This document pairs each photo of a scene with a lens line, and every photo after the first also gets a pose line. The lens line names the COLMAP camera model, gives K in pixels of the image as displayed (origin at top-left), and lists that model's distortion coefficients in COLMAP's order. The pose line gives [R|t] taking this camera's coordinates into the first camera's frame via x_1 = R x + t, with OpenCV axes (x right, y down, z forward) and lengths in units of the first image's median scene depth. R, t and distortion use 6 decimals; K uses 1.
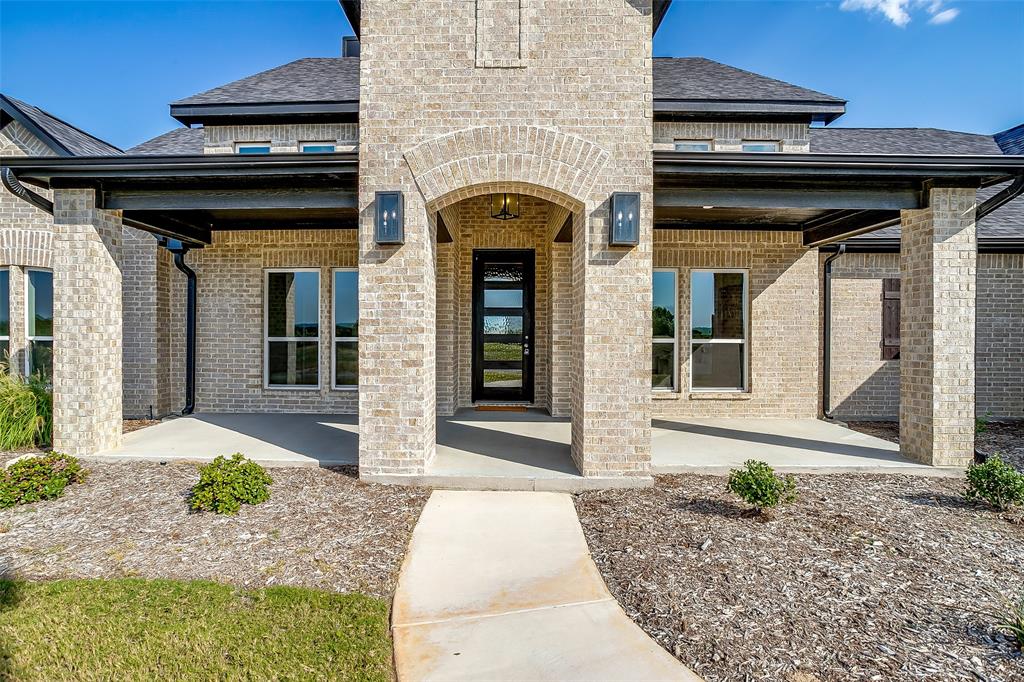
lens RADIAL K [[503.3, 0, 509.9], [0, 503.3, 336.5], [0, 0, 1]] dist [-0.017641, 0.000187]
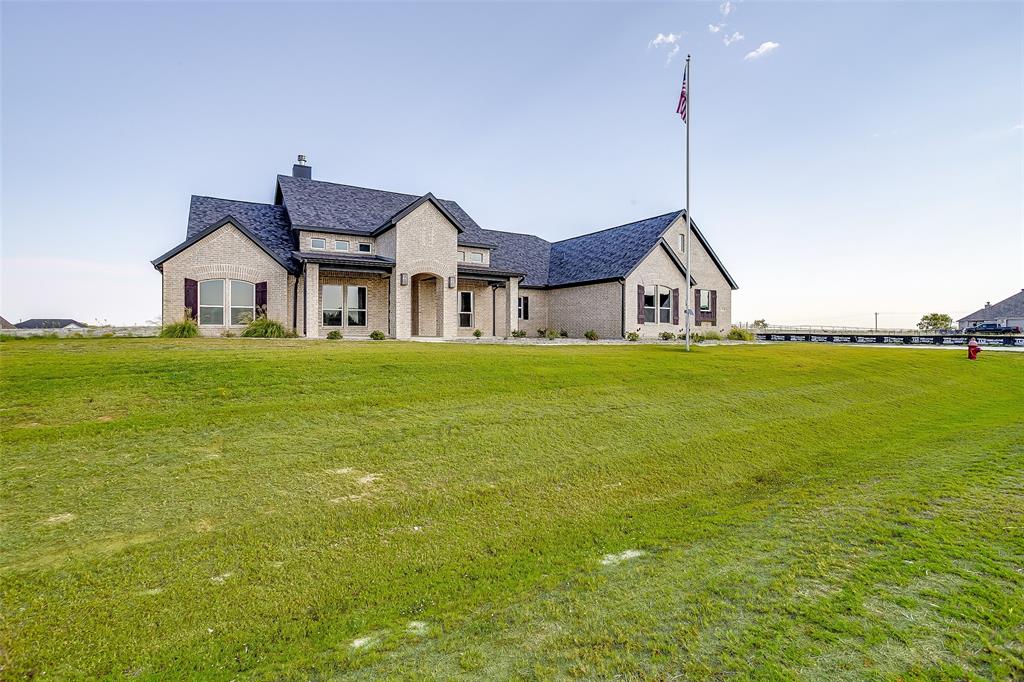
lens RADIAL K [[503.3, 0, 502.1], [0, 503.3, 341.9], [0, 0, 1]] dist [-0.017641, 0.000187]
pose [[0.858468, -0.008767, 0.512793, -1.648258], [0.006494, 0.999960, 0.006225, 0.277335], [-0.512826, -0.002014, 0.858490, -3.017595]]
